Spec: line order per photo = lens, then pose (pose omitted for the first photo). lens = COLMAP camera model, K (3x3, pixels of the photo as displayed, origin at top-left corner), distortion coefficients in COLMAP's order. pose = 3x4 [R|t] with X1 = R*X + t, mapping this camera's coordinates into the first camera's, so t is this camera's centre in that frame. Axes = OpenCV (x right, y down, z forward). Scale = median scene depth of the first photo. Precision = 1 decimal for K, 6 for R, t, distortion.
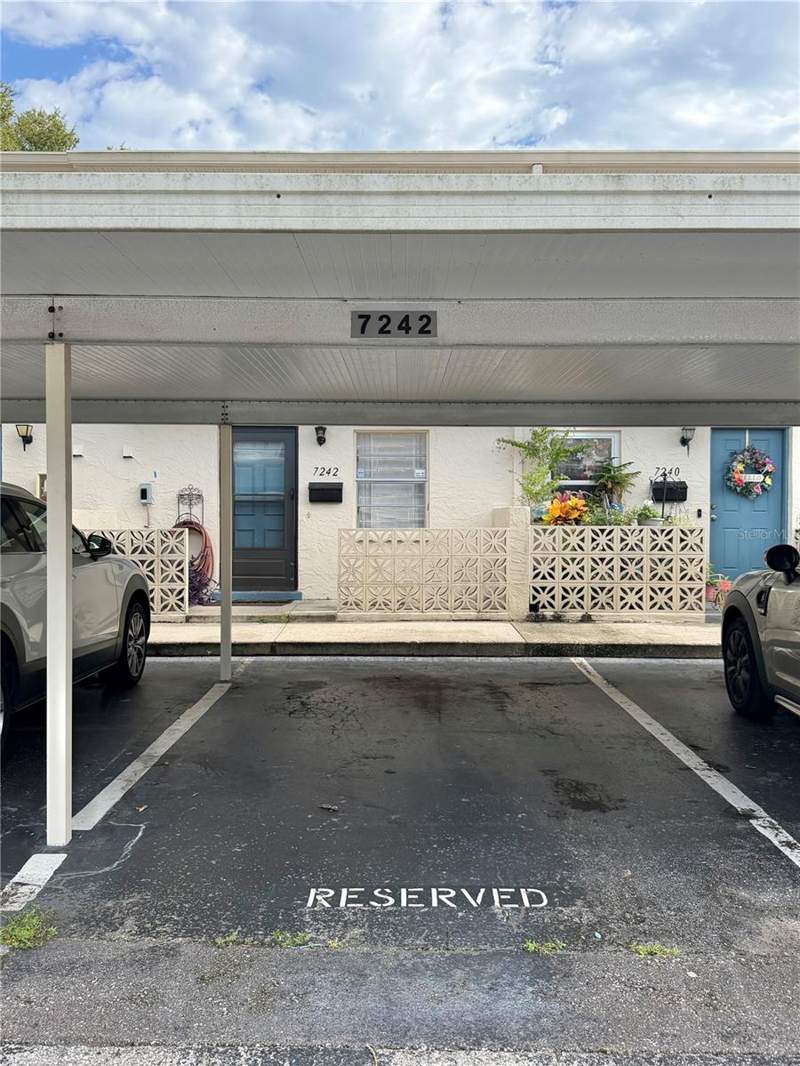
lens RADIAL K [[928.8, 0, 400.5], [0, 928.8, 532.8], [0, 0, 1]] dist [0.101418, 0.002442]
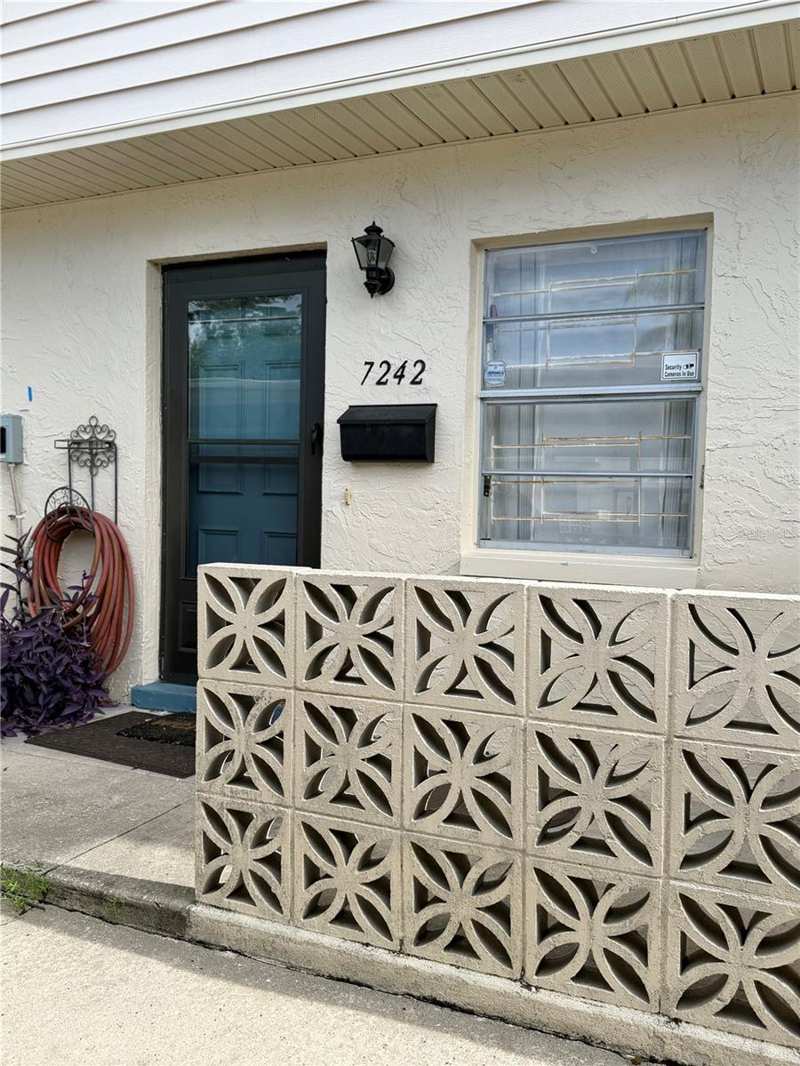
lens RADIAL K [[928.8, 0, 396.0], [0, 928.8, 532.6], [0, 0, 1]] dist [0.101418, 0.002442]
pose [[0.891484, 0.036434, -0.451585, 0.078745], [-0.023439, 0.999135, 0.034339, -0.018335], [0.452446, -0.020028, 0.891567, 0.689656]]
